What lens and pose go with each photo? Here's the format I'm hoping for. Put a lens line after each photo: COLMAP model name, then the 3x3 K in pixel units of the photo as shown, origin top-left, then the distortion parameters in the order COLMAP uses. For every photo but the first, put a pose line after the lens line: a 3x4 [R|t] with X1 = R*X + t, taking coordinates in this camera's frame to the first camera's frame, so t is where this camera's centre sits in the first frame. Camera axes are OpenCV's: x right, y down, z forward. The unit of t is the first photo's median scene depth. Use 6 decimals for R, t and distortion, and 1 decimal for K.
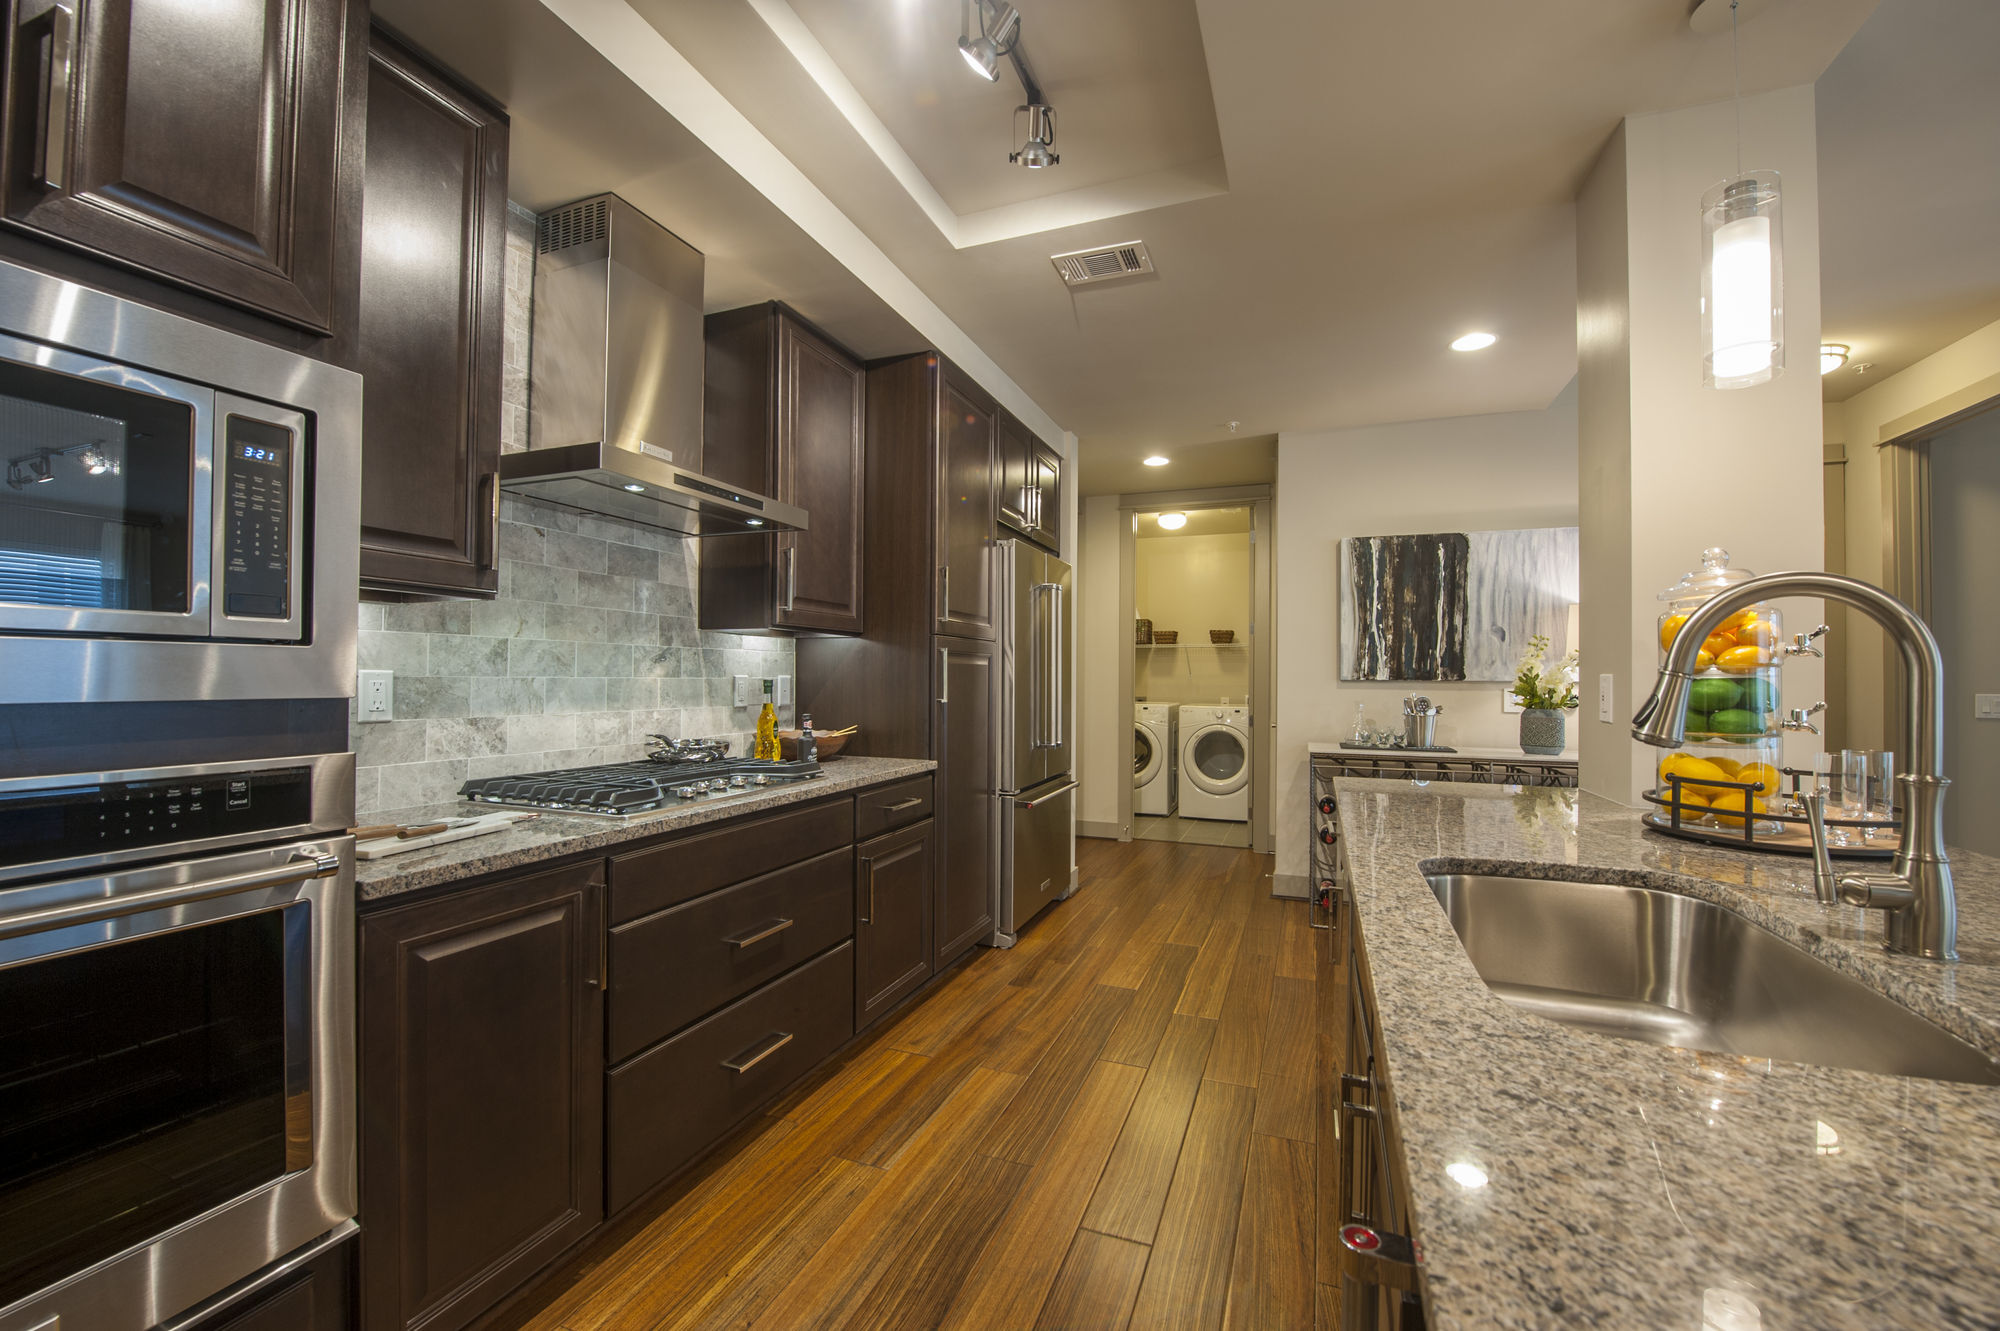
lens RADIAL K [[794.2, 0, 1006.4], [0, 794.2, 667.4], [0, 0, 1]] dist [-0.015741, -0.001545]
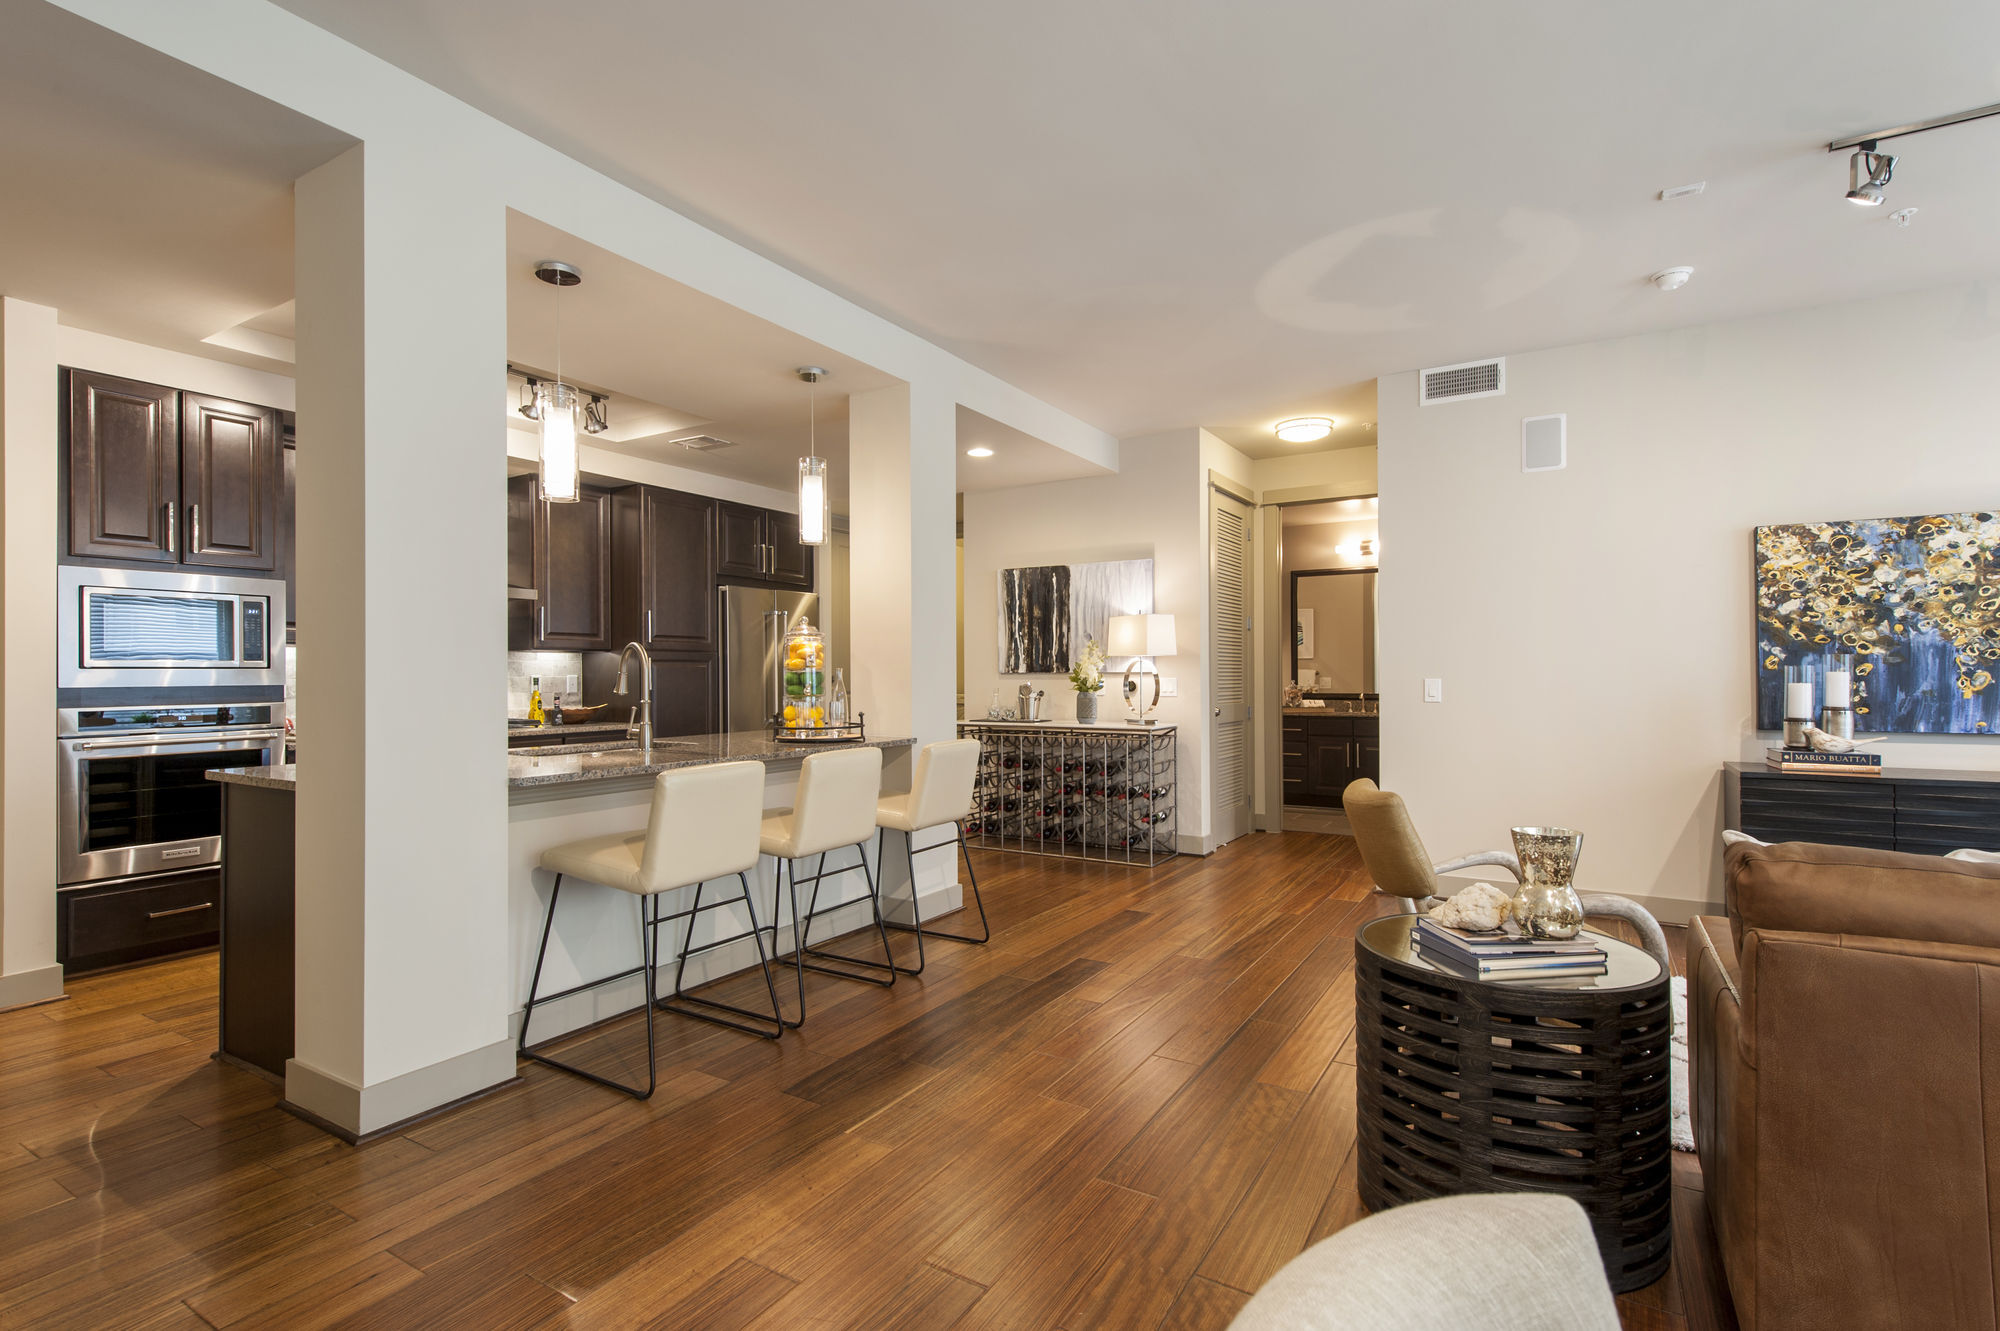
lens RADIAL K [[934.5, 0, 1004.0], [0, 934.5, 670.5], [0, 0, 1]] dist [0.015960, -0.001396]
pose [[0.983783, -0.013554, -0.178848, 1.296455], [0.015279, 0.999849, 0.008270, -0.003414], [0.178709, -0.010868, 0.983842, -1.063572]]
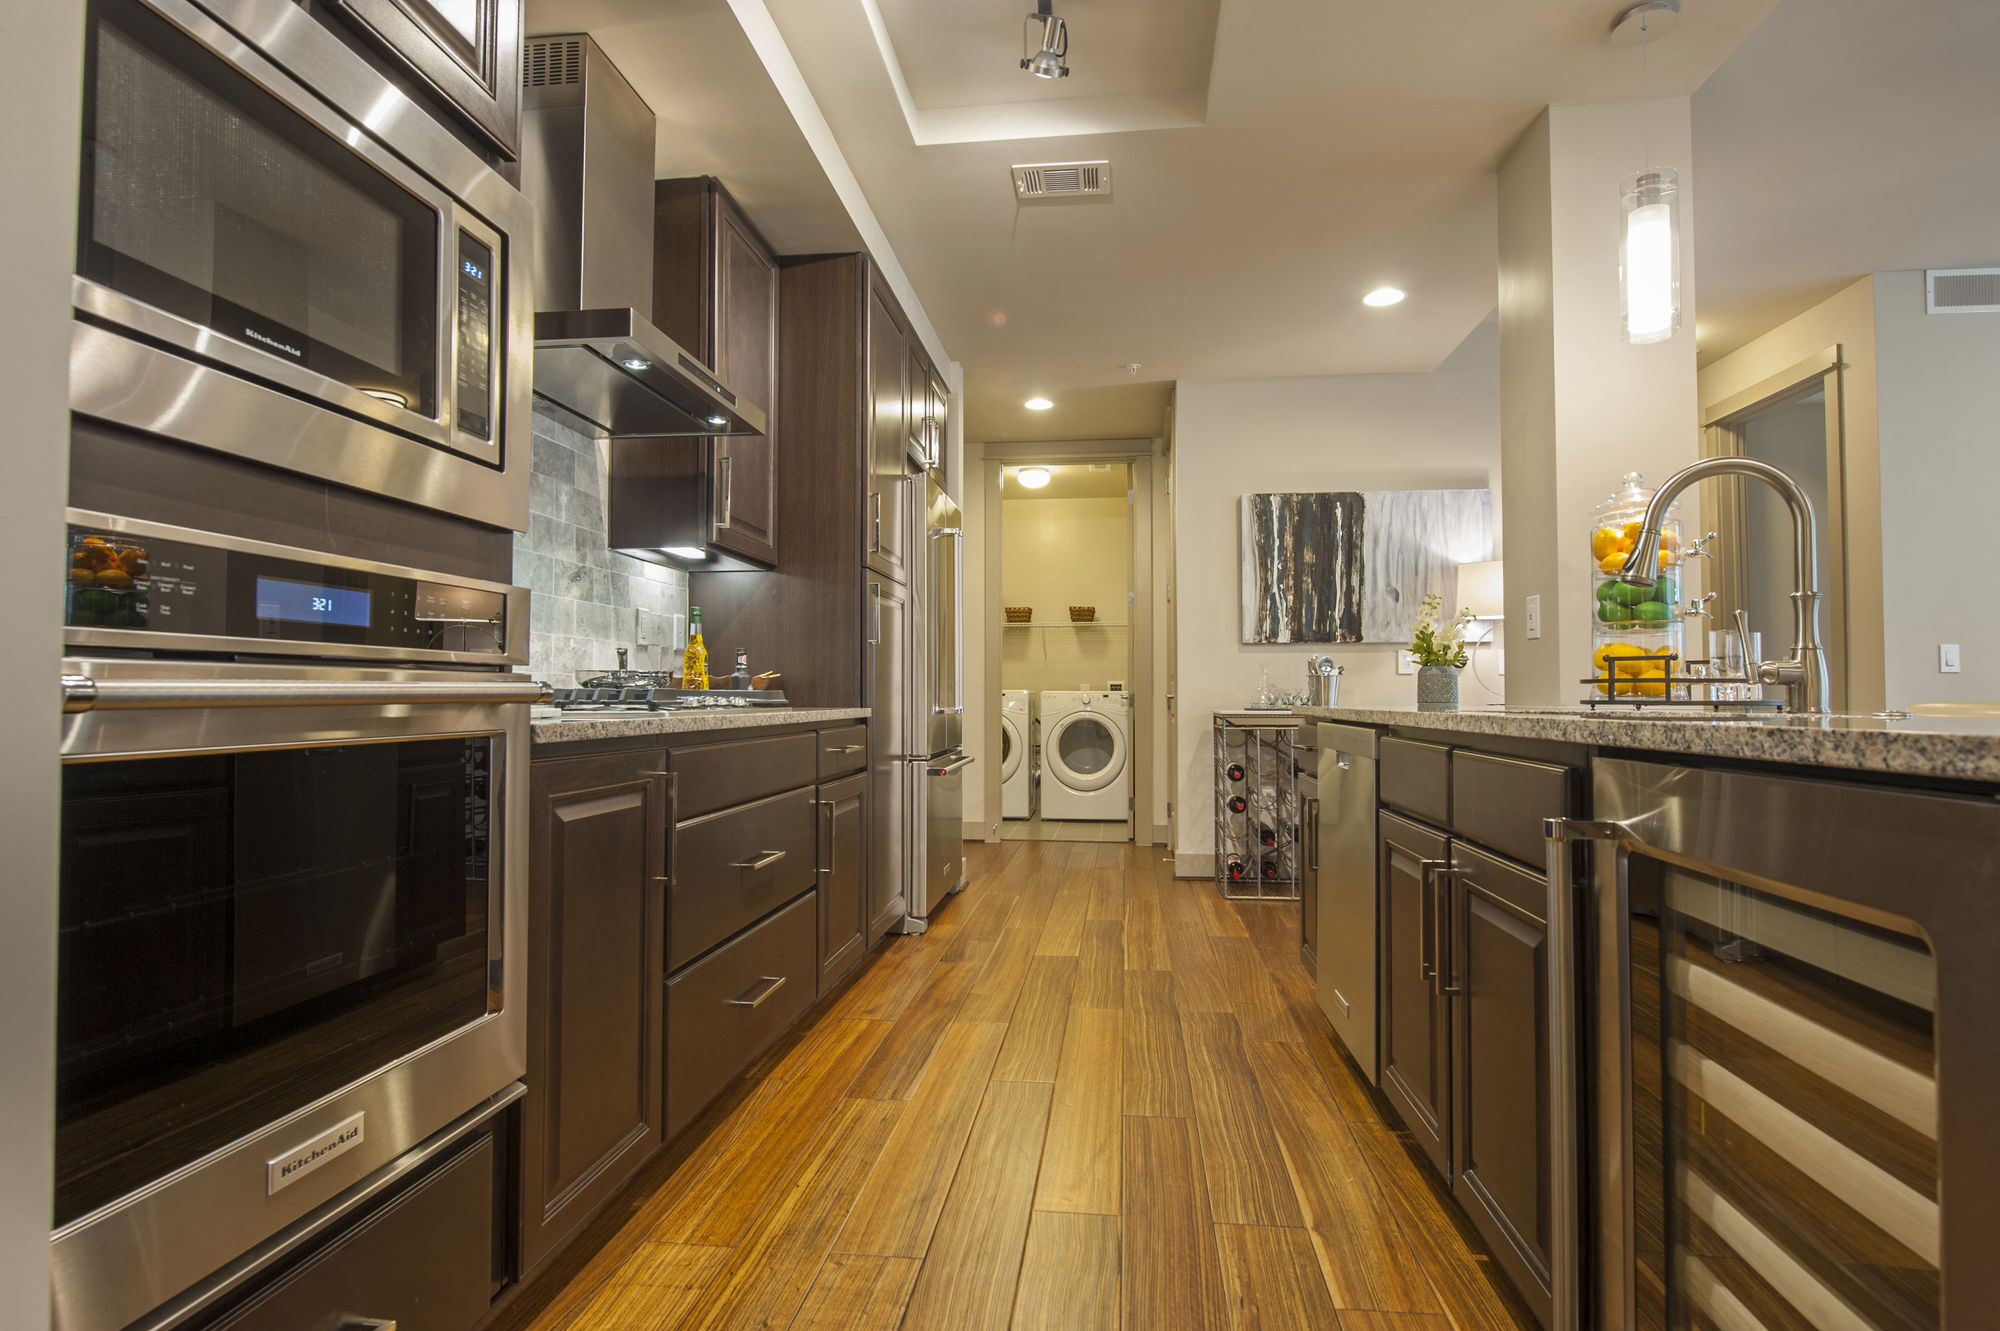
lens RADIAL K [[1005.7, 0, 1003.6], [0, 1005.7, 661.8], [0, 0, 1]] dist [-0.007193, 0.001426]
pose [[0.968421, 0.001116, 0.249320, -0.278246], [0.003950, 0.999796, -0.019818, 0.109390], [-0.249291, 0.020177, 0.968218, -0.167624]]
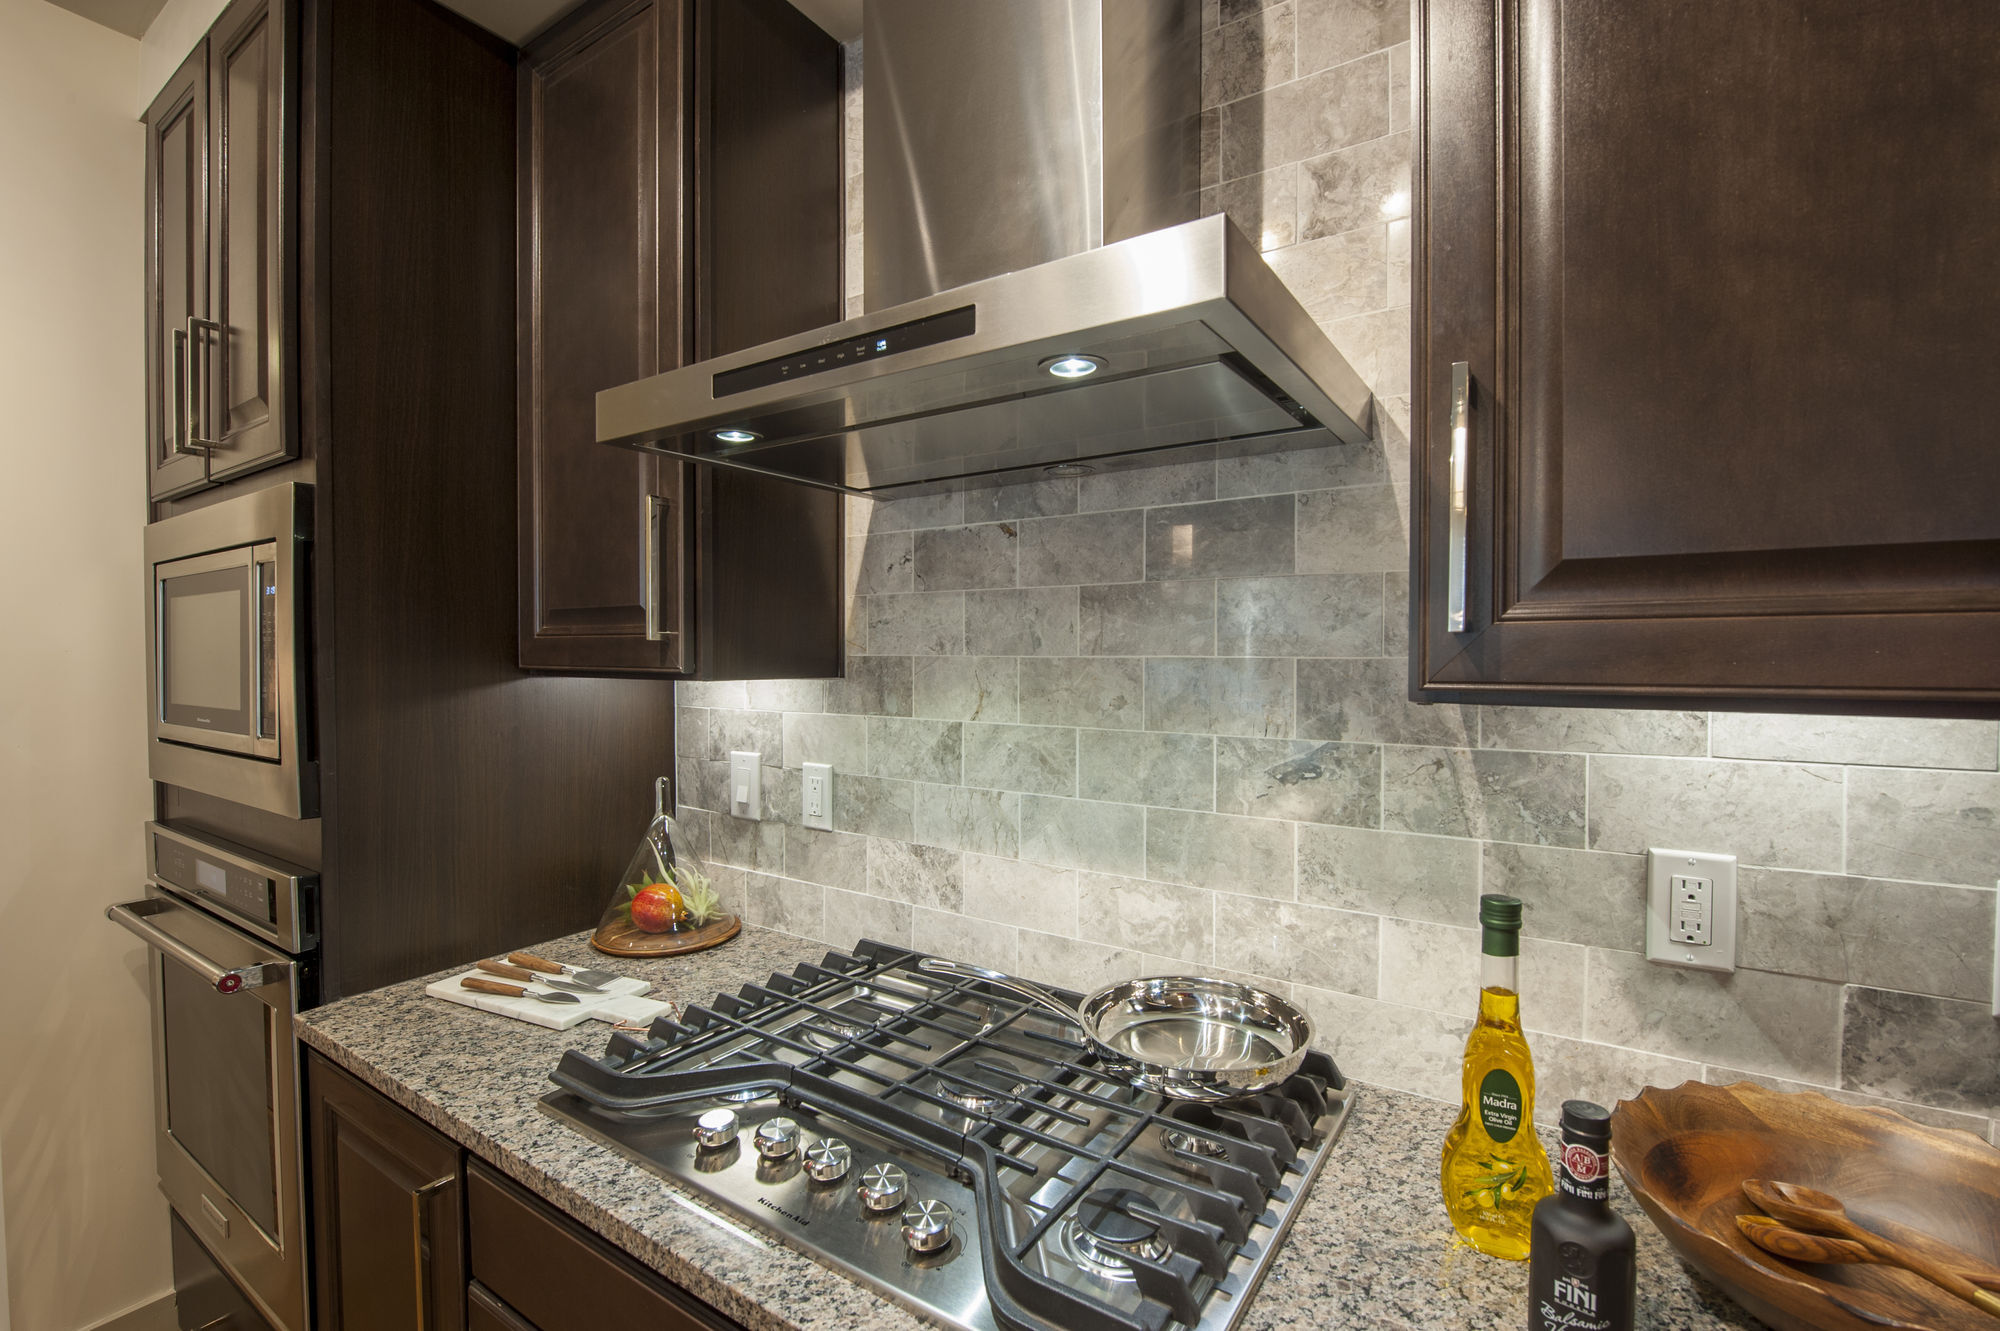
lens RADIAL K [[885.4, 0, 999.1], [0, 885.4, 667.7], [0, 0, 1]] dist [-0.001921, -0.000187]
pose [[-0.219706, 0.008121, -0.975532, 0.016787], [0.011445, 0.999918, 0.005747, -0.070544], [0.975499, -0.009903, -0.219781, 1.012932]]
